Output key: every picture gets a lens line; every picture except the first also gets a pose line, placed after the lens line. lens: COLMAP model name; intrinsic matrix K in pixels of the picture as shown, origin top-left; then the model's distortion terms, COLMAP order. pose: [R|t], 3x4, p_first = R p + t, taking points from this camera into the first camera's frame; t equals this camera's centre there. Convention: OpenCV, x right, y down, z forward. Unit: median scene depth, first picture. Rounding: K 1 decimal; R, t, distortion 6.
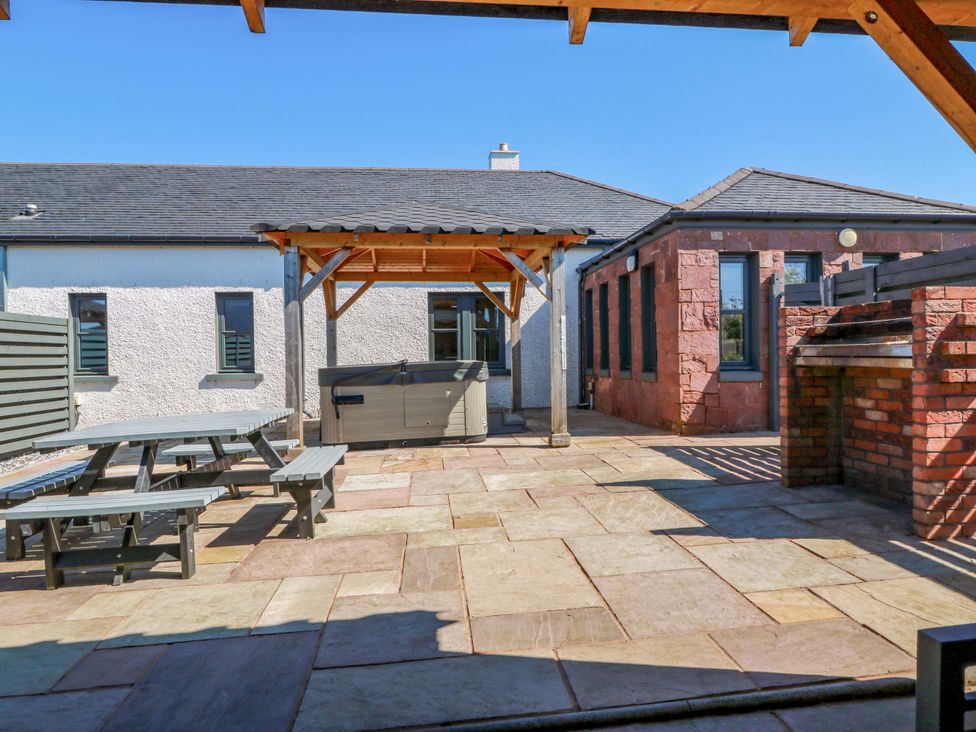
lens RADIAL K [[594.4, 0, 487.2], [0, 594.4, 365.8], [0, 0, 1]] dist [-0.001106, 0.002131]
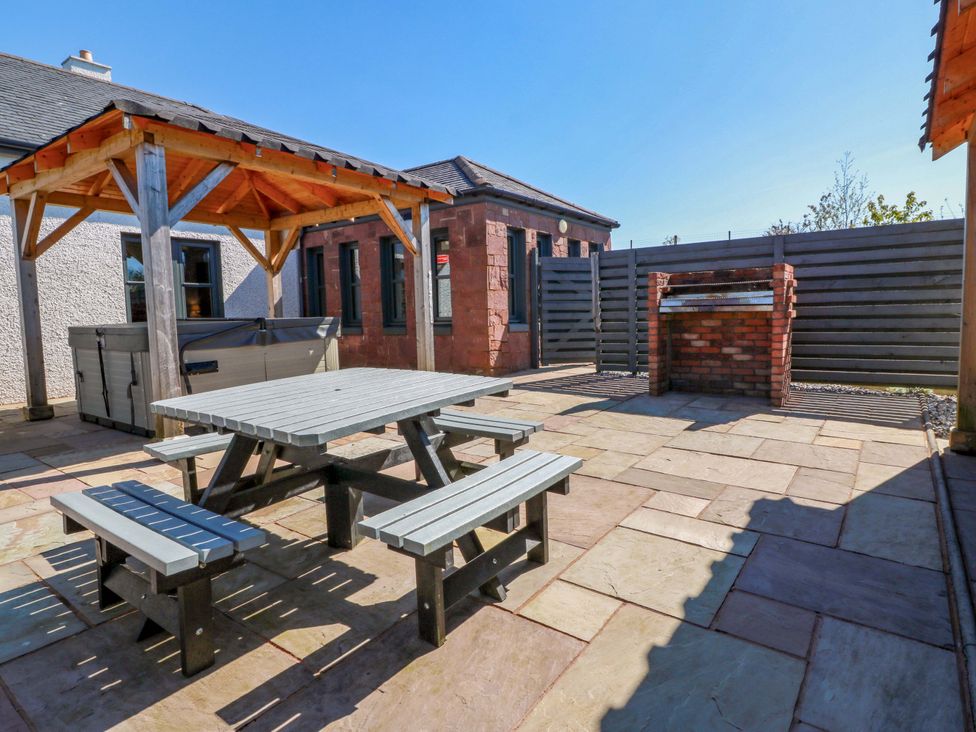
lens RADIAL K [[557.0, 0, 493.4], [0, 557.0, 368.3], [0, 0, 1]] dist [-0.002661, -0.003362]
pose [[0.666970, -0.072033, 0.741594, -0.512189], [0.025028, 0.996920, 0.074324, 0.015274], [-0.744664, -0.031012, 0.666719, 0.253447]]
